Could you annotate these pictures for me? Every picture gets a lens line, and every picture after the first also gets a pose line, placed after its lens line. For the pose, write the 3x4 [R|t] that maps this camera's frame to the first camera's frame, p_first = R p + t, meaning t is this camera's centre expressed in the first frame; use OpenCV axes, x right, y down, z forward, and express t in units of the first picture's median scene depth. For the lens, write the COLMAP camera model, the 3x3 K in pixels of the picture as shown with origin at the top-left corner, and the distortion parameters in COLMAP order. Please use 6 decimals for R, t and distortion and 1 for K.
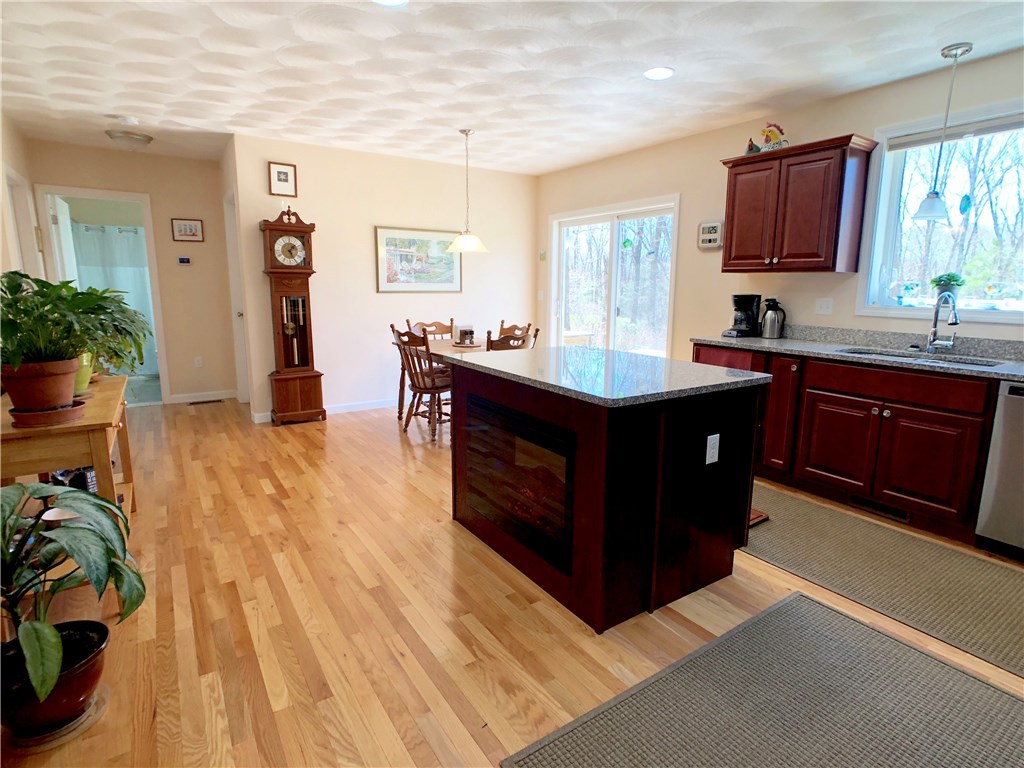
lens RADIAL K [[543.2, 0, 523.8], [0, 543.2, 378.3], [0, 0, 1]] dist [-0.037065, 0.014819]
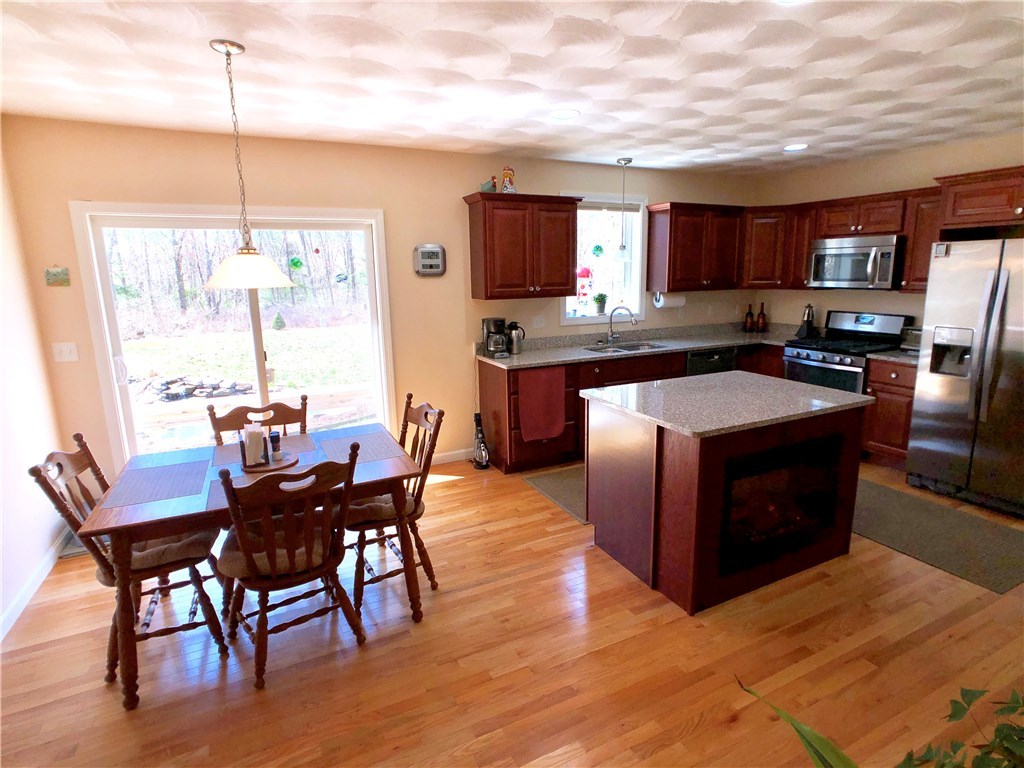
lens RADIAL K [[543.2, 0, 523.8], [0, 543.2, 378.3], [0, 0, 1]] dist [-0.037065, 0.014819]
pose [[0.129566, -0.204832, 0.970184, -0.775052], [0.189083, 0.965581, 0.178609, -0.256624], [-0.973376, 0.160304, 0.163837, 0.899330]]
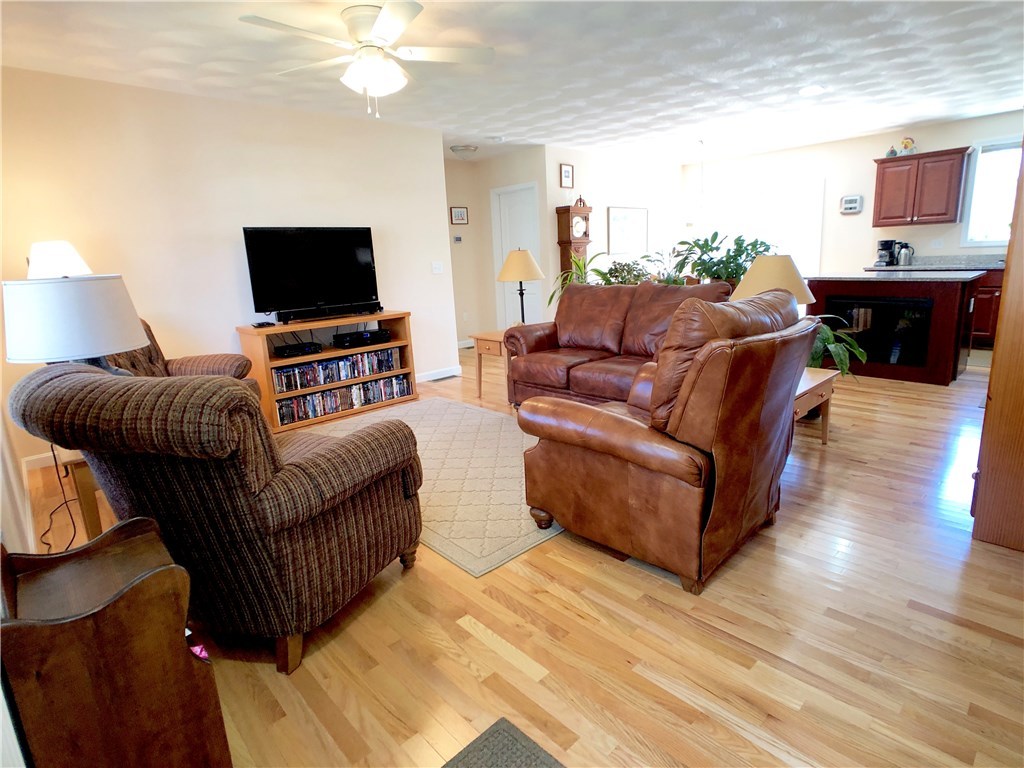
lens RADIAL K [[543.2, 0, 523.8], [0, 543.2, 378.3], [0, 0, 1]] dist [-0.037065, 0.014819]
pose [[0.984394, -0.093248, 0.149242, -1.121533], [0.085781, 0.994754, 0.055727, 0.092824], [-0.153656, -0.042055, 0.987229, -0.546694]]
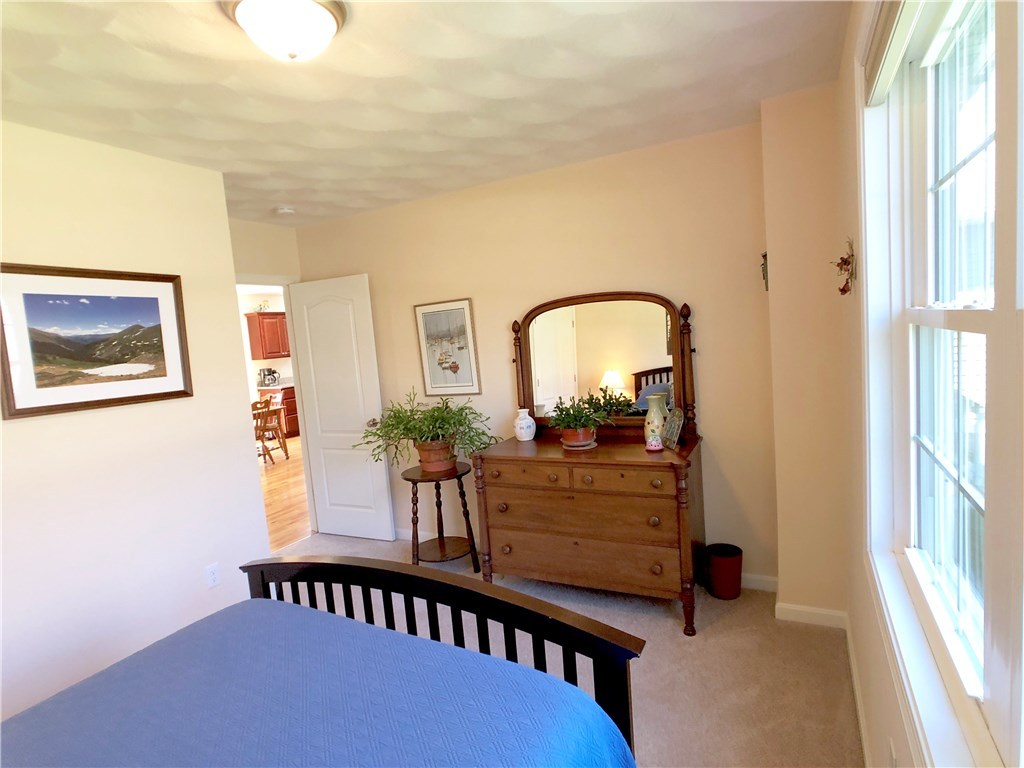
lens RADIAL K [[544.9, 0, 532.8], [0, 544.9, 378.6], [0, 0, 1]] dist [-0.025857, 0.018663]
pose [[-0.496150, -0.054072, 0.866551, -2.524336], [0.223156, 0.956588, 0.187460, -0.340527], [-0.839069, 0.286384, -0.462545, 1.299883]]
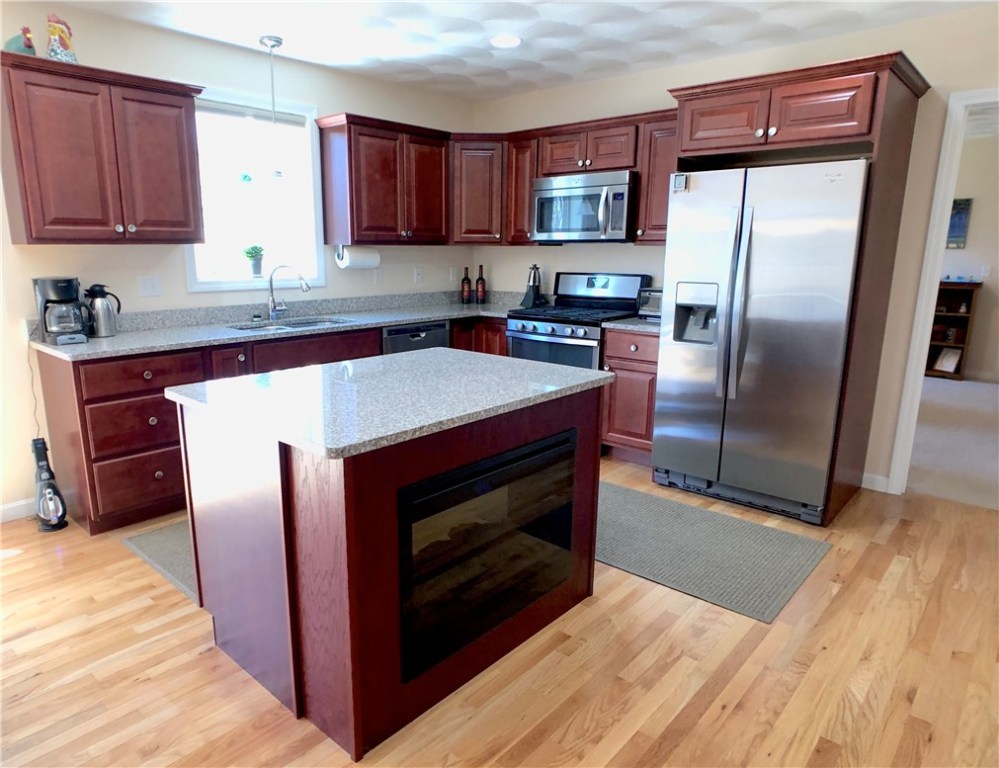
lens RADIAL K [[644.3, 0, 465.2], [0, 644.3, 395.8], [0, 0, 1]] dist [-0.011769, -0.006582]
pose [[-0.228188, -0.229046, 0.946292, -0.538429], [0.163490, 0.949119, 0.269154, -0.169290], [-0.959792, 0.216127, -0.179130, 0.798070]]
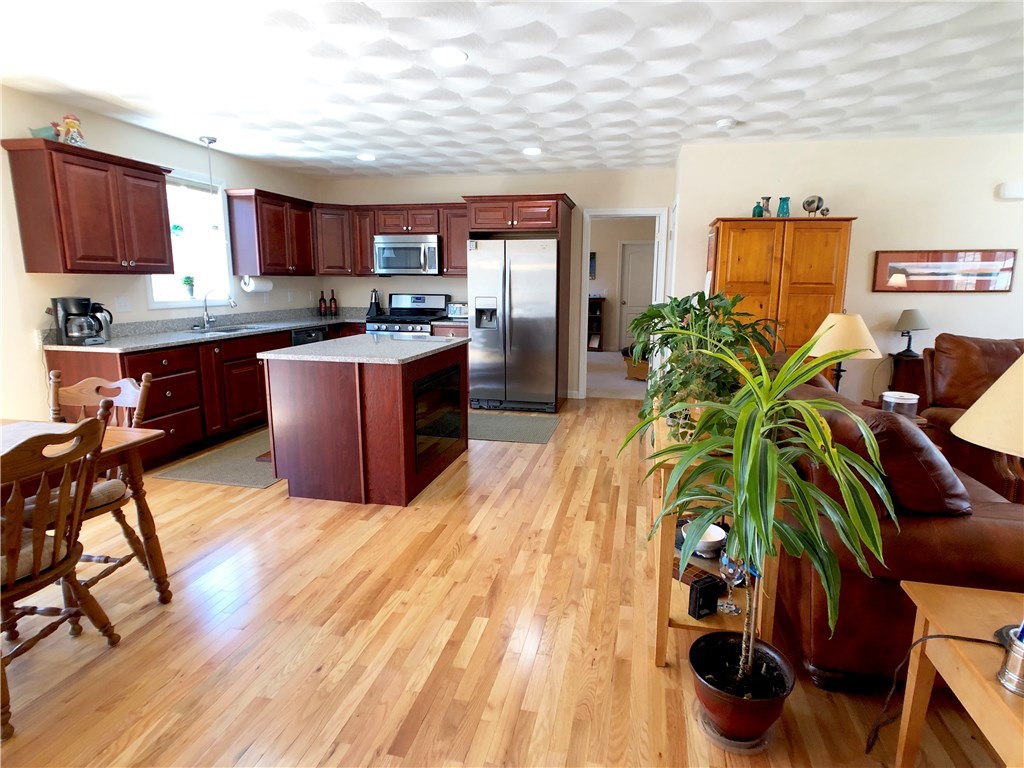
lens RADIAL K [[544.9, 0, 532.8], [0, 544.9, 378.6], [0, 0, 1]] dist [-0.025857, 0.018663]
pose [[-0.698408, -0.144567, 0.700947, -0.894130], [0.106876, 0.947339, 0.301873, -0.250296], [-0.707675, 0.285745, -0.646178, 1.240717]]
